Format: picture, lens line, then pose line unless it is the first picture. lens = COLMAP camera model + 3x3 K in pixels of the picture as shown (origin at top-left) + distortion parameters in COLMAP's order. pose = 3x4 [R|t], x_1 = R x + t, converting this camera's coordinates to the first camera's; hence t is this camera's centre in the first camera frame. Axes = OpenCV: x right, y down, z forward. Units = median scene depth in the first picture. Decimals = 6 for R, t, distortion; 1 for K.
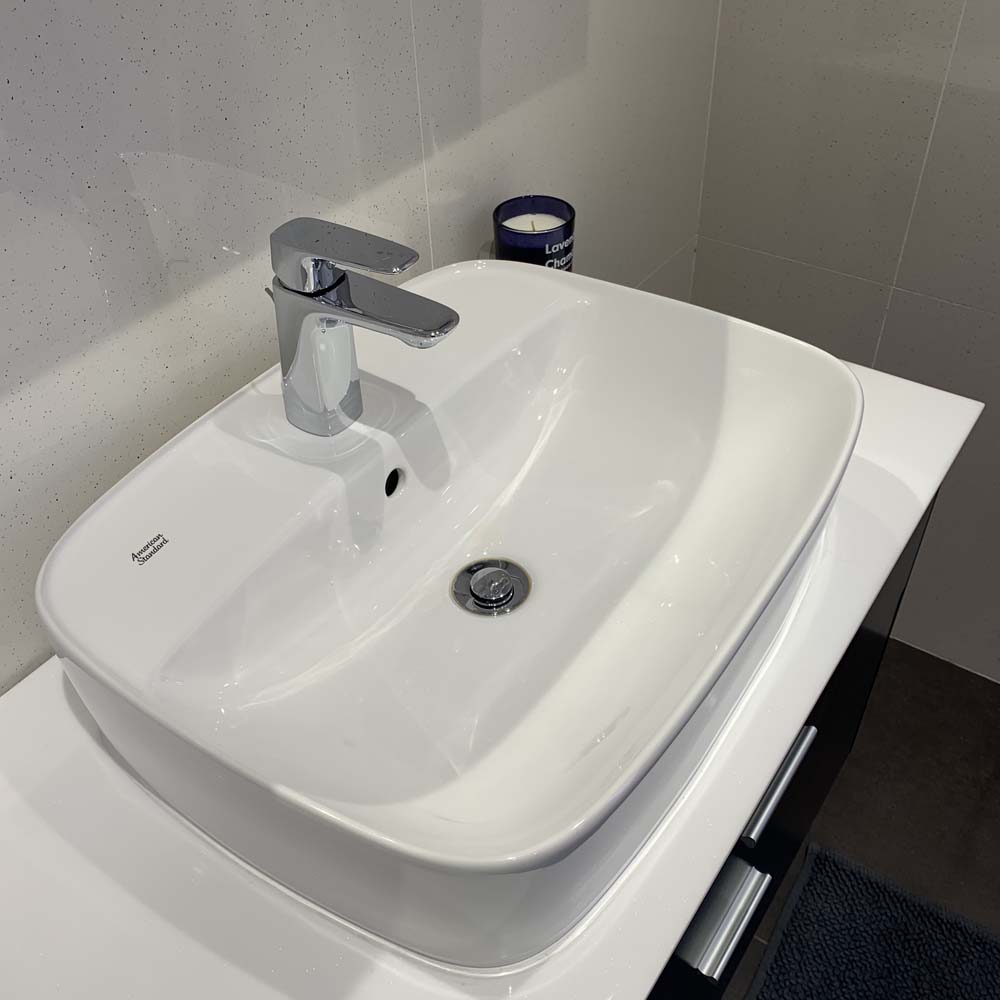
lens RADIAL K [[1039.4, 0, 495.0], [0, 1039.4, 502.2], [0, 0, 1]] dist [0.013931, 0.000000]
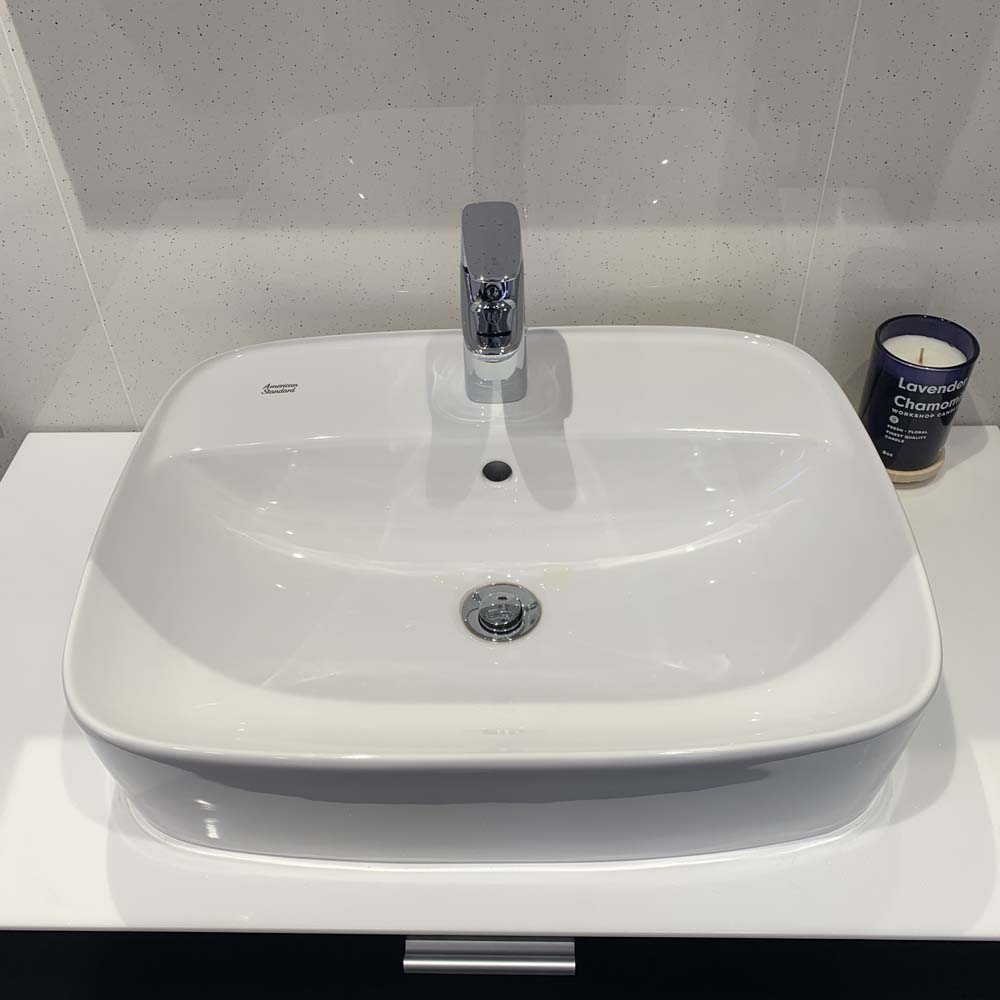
lens RADIAL K [[1039.4, 0, 497.9], [0, 1039.4, 497.7], [0, 0, 1]] dist [0.013931, 0.000000]
pose [[0.546274, 0.569879, -0.613859, 0.537872], [-0.537014, 0.800717, 0.265460, -0.266462], [0.642807, 0.184637, 0.743443, 0.229095]]
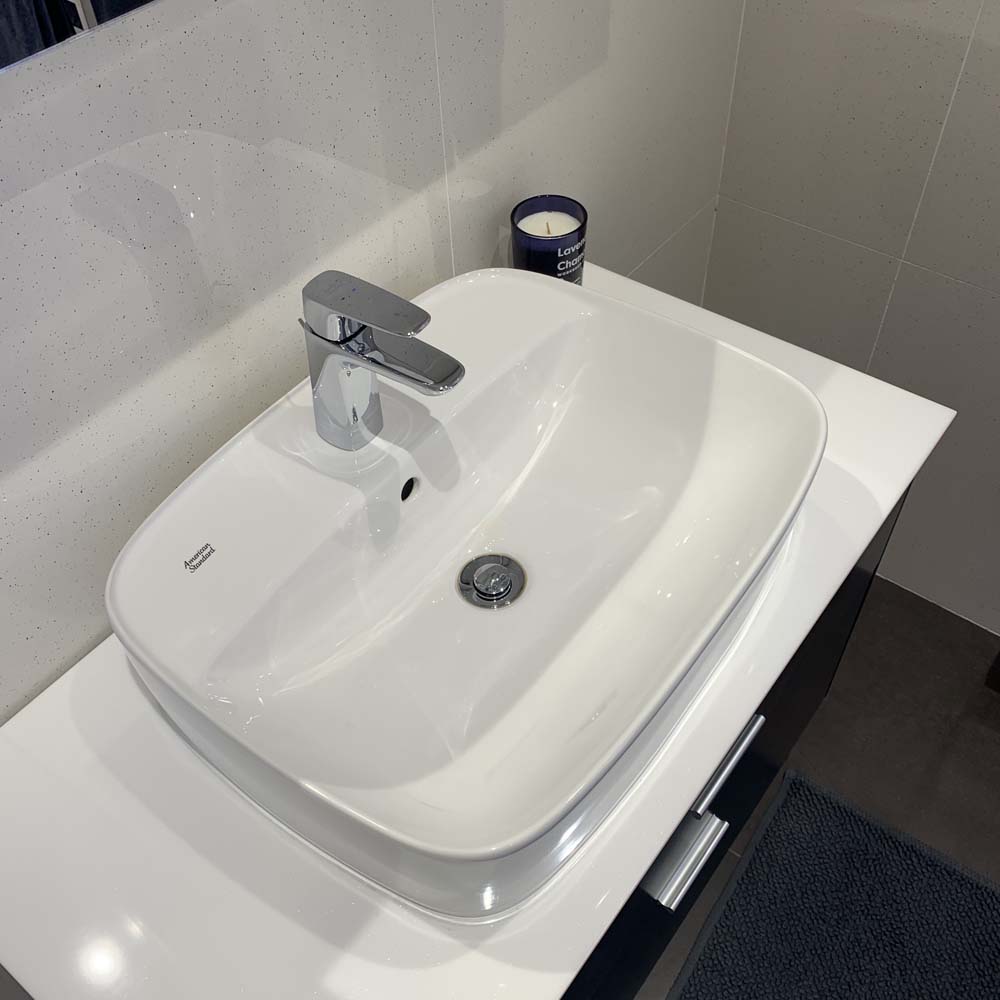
lens RADIAL K [[1039.4, 0, 495.5], [0, 1039.4, 500.9], [0, 0, 1]] dist [0.013931, 0.000000]
pose [[0.998857, 0.033785, -0.033820, 0.035588], [-0.029308, 0.991713, 0.125085, -0.148129], [0.037766, -0.123951, 0.991569, -0.127397]]
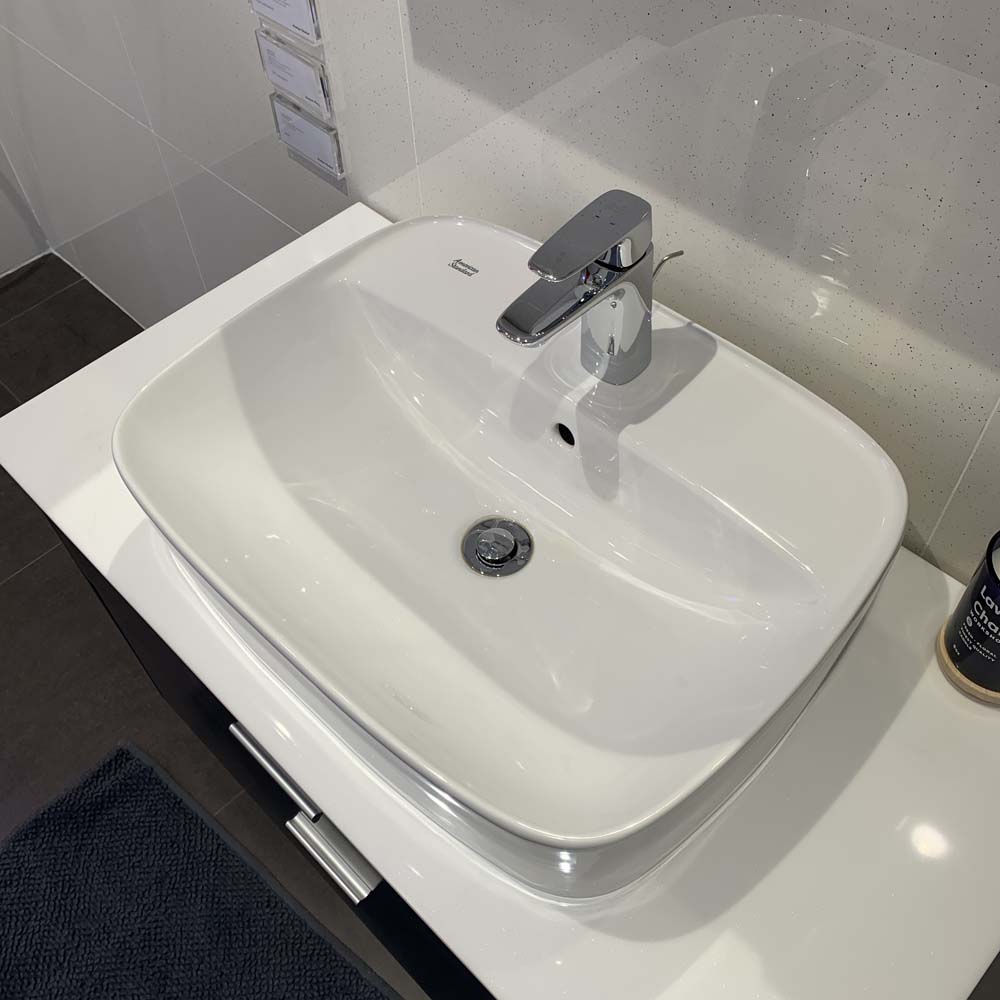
lens RADIAL K [[1039.4, 0, 494.4], [0, 1039.4, 500.6], [0, 0, 1]] dist [0.013931, 0.000000]
pose [[-0.180566, 0.796623, -0.576878, 0.576666], [-0.608833, 0.370115, 0.701668, -0.687441], [0.772476, 0.477919, 0.418180, 0.510212]]
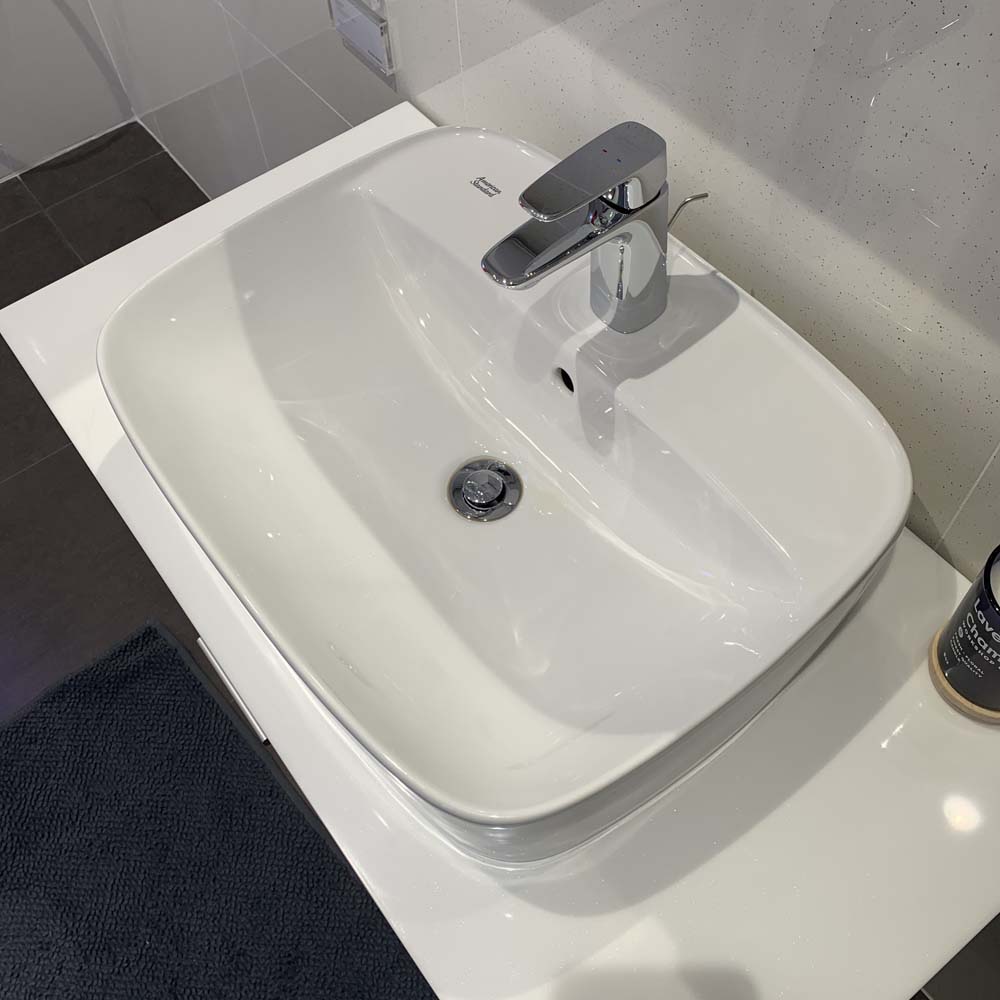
lens RADIAL K [[1039.4, 0, 493.6], [0, 1039.4, 504.5], [0, 0, 1]] dist [0.013931, 0.000000]
pose [[-0.314284, 0.823191, -0.472846, 0.492792], [-0.573616, 0.232209, 0.785521, -0.730323], [0.756432, 0.518108, 0.399216, 0.586864]]
